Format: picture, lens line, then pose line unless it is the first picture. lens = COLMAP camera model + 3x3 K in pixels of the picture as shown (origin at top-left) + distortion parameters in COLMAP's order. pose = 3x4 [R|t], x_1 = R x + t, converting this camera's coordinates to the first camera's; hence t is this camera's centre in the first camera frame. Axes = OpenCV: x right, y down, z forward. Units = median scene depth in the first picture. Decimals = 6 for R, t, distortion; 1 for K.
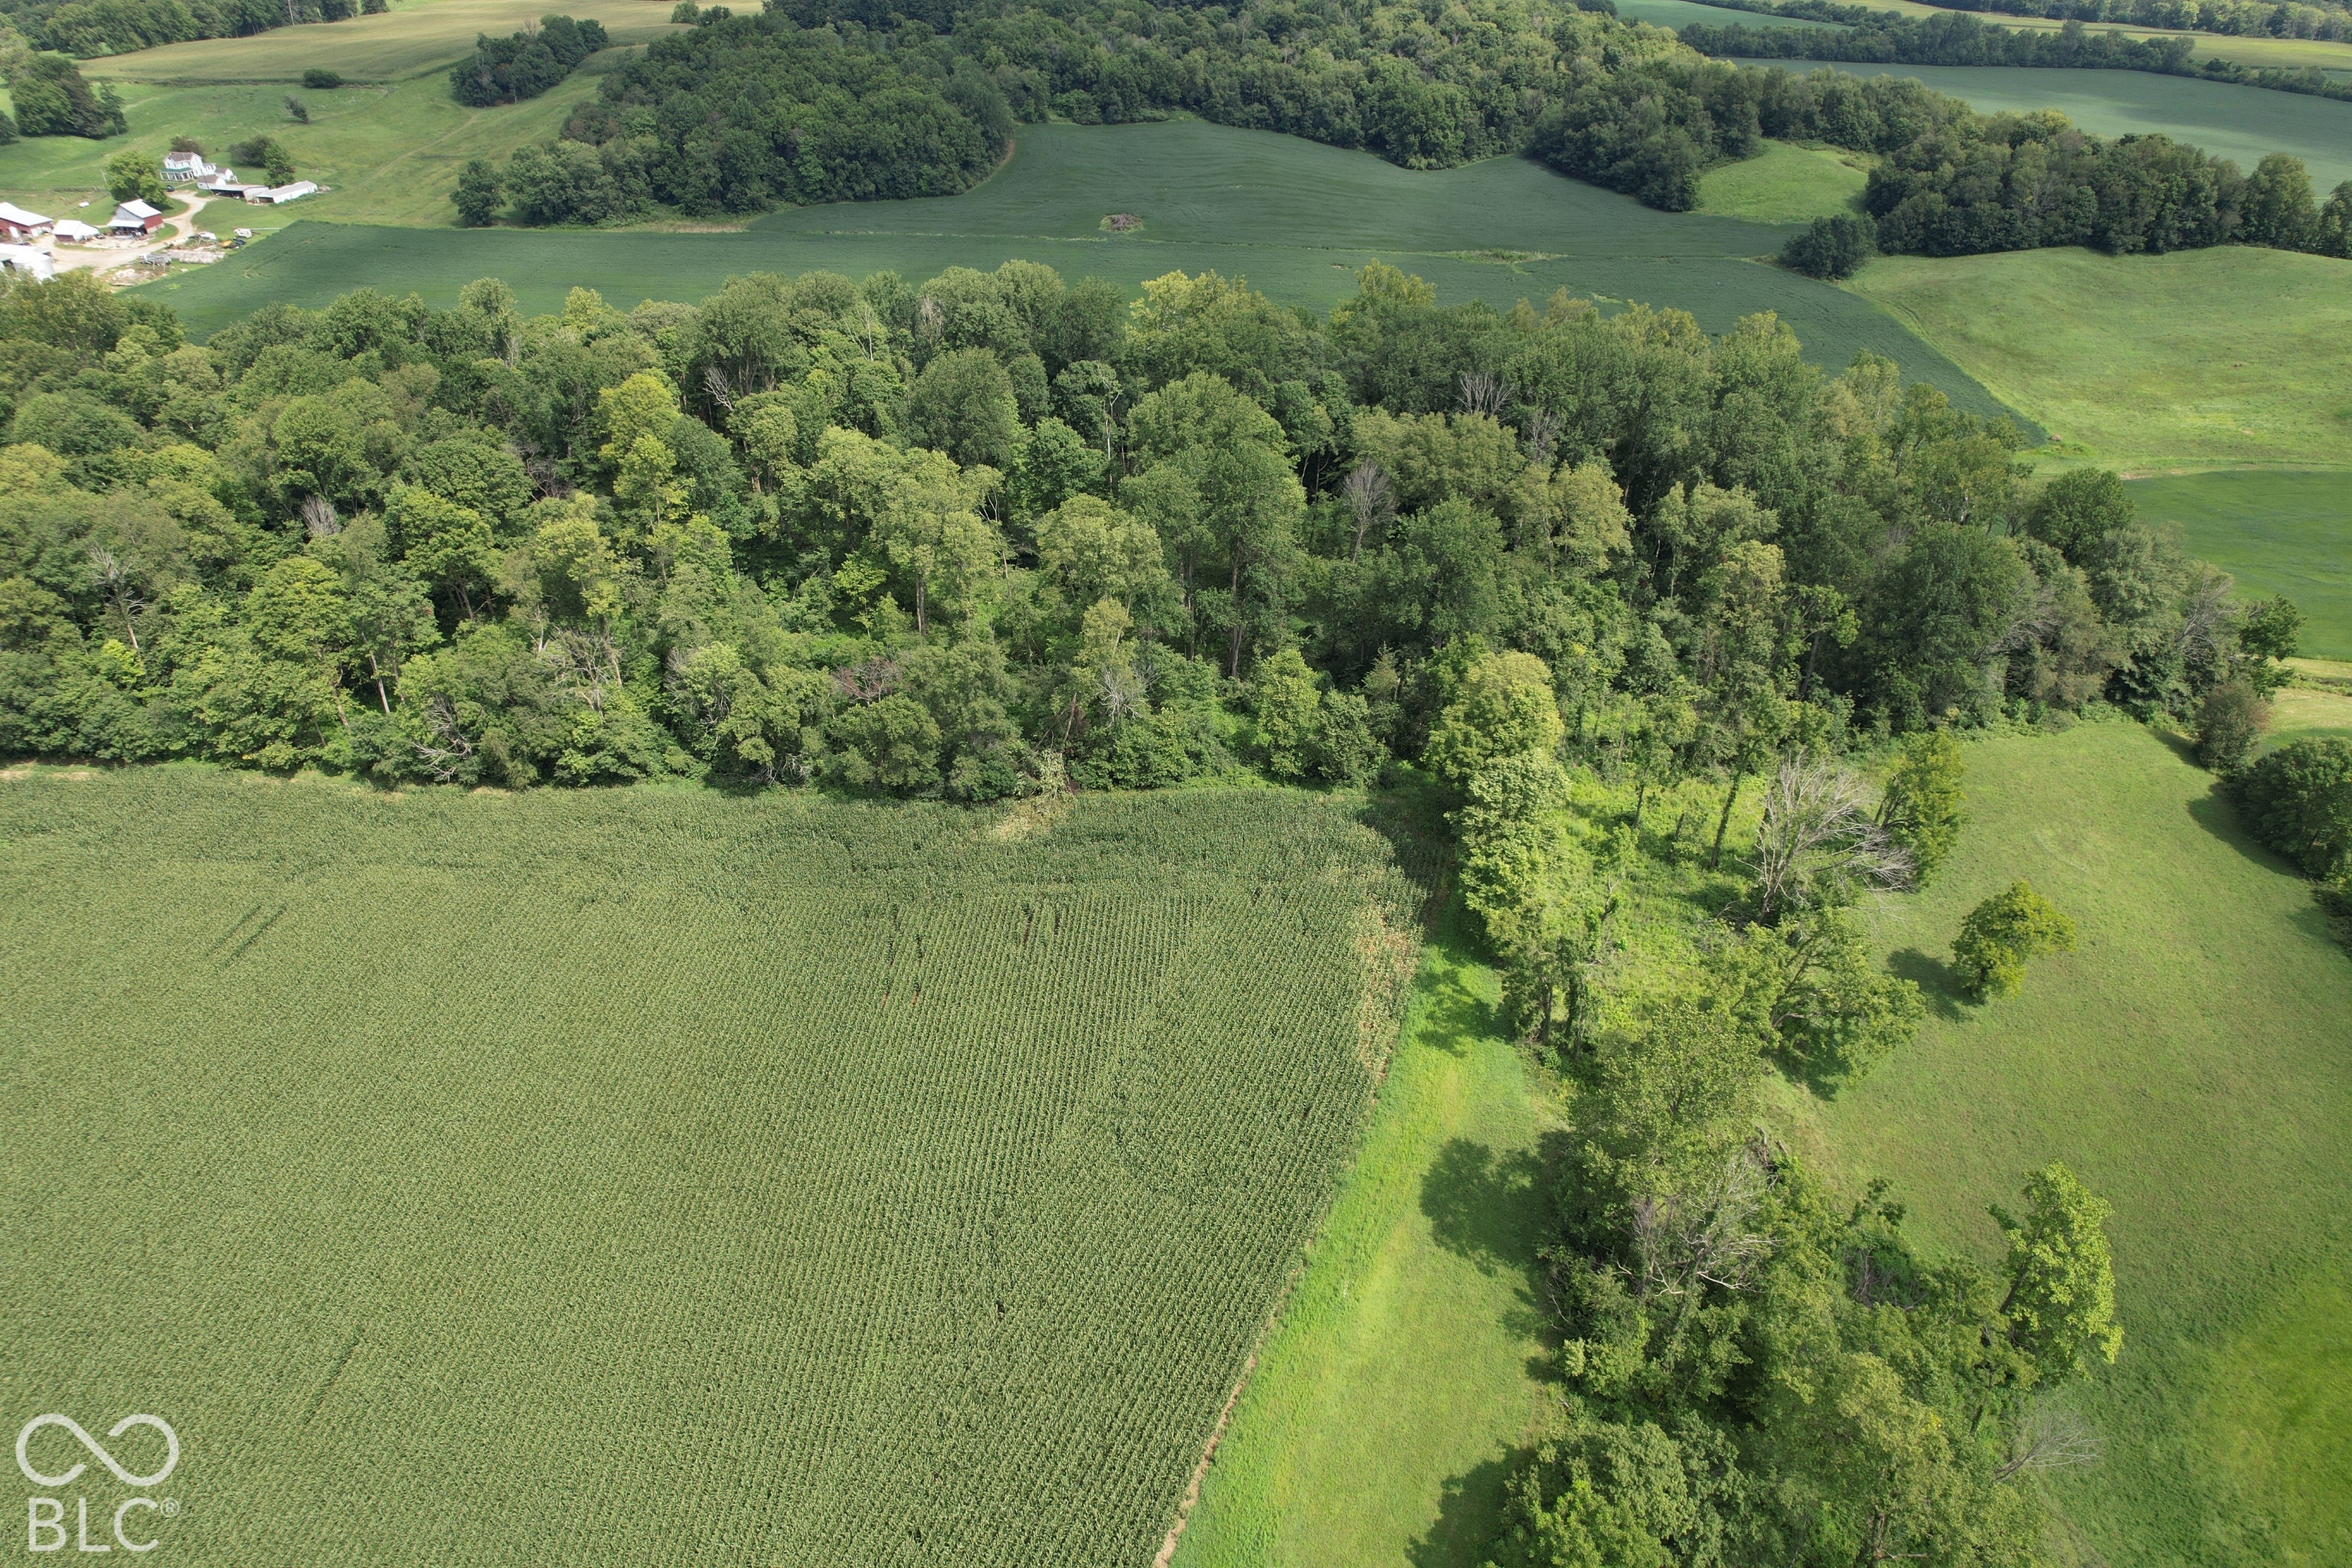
lens RADIAL K [[1498.8, 0, 1190.4], [0, 1498.8, 809.6], [0, 0, 1]] dist [-0.075888, 0.068450]
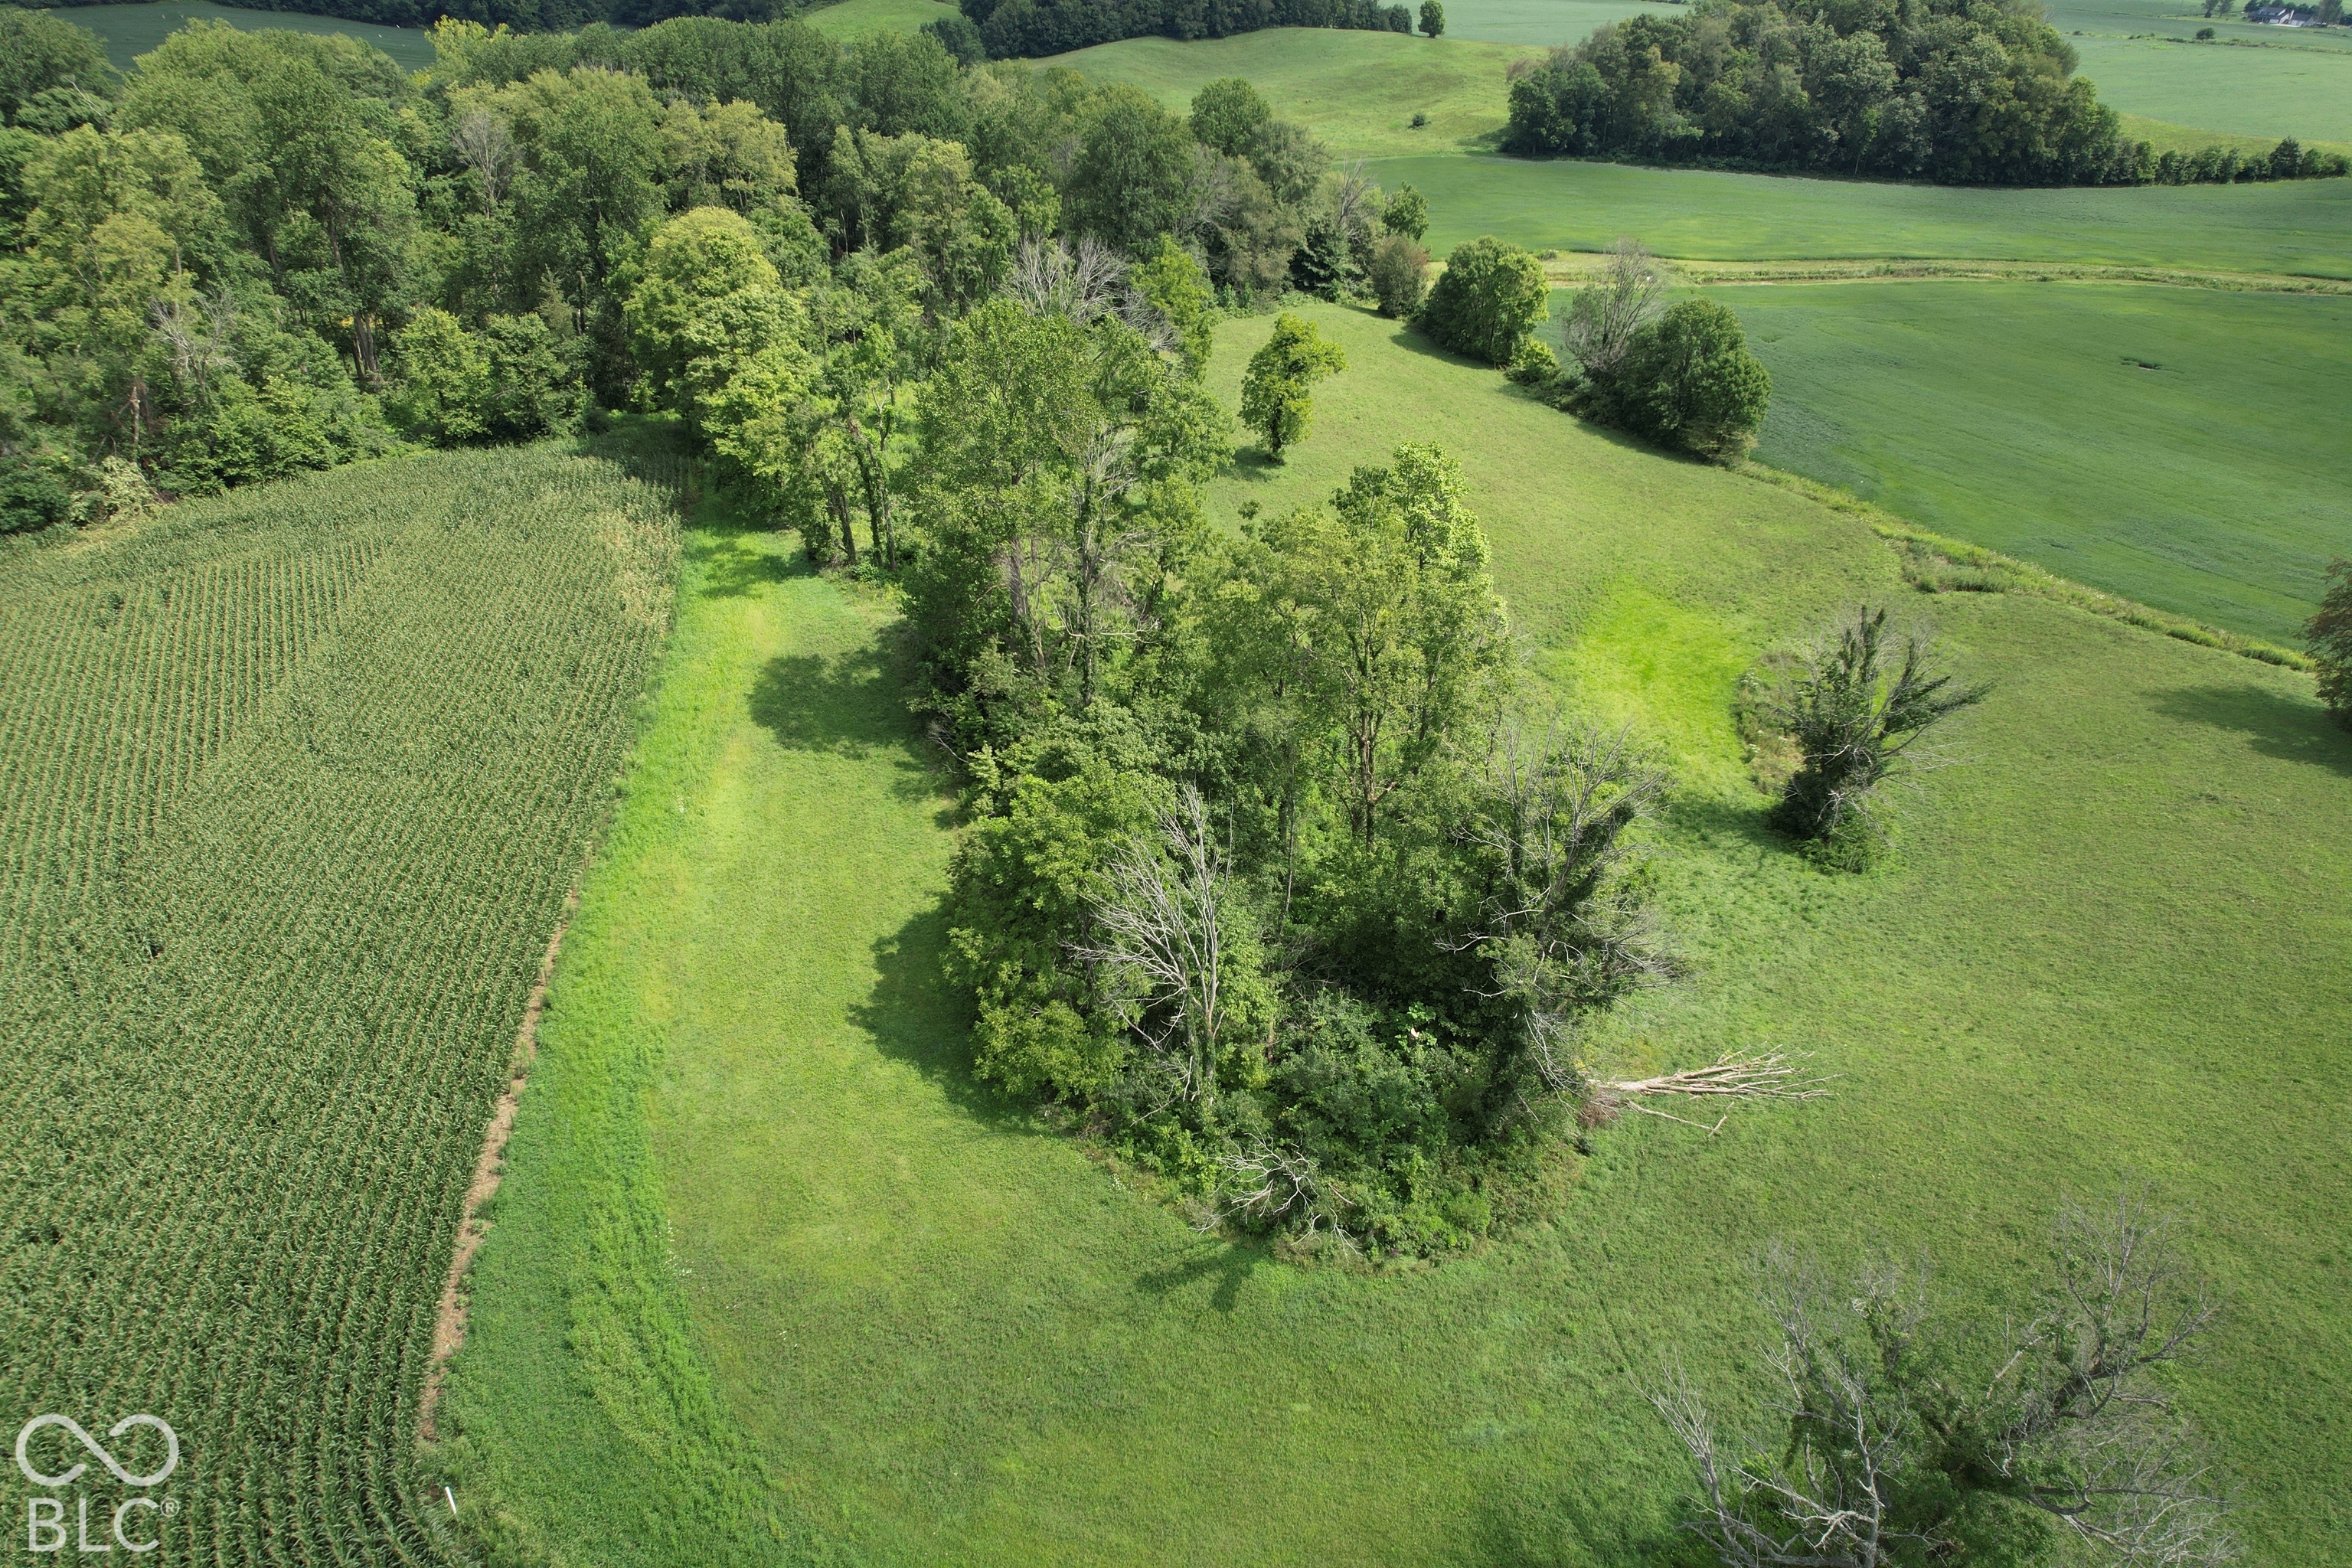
lens RADIAL K [[1498.8, 0, 1185.5], [0, 1498.8, 777.3], [0, 0, 1]] dist [-0.075888, 0.068450]
pose [[0.856856, -0.268998, 0.439815, -0.002877], [0.275199, 0.960032, 0.051025, 0.254426], [-0.435962, 0.077316, 0.896638, 0.161231]]
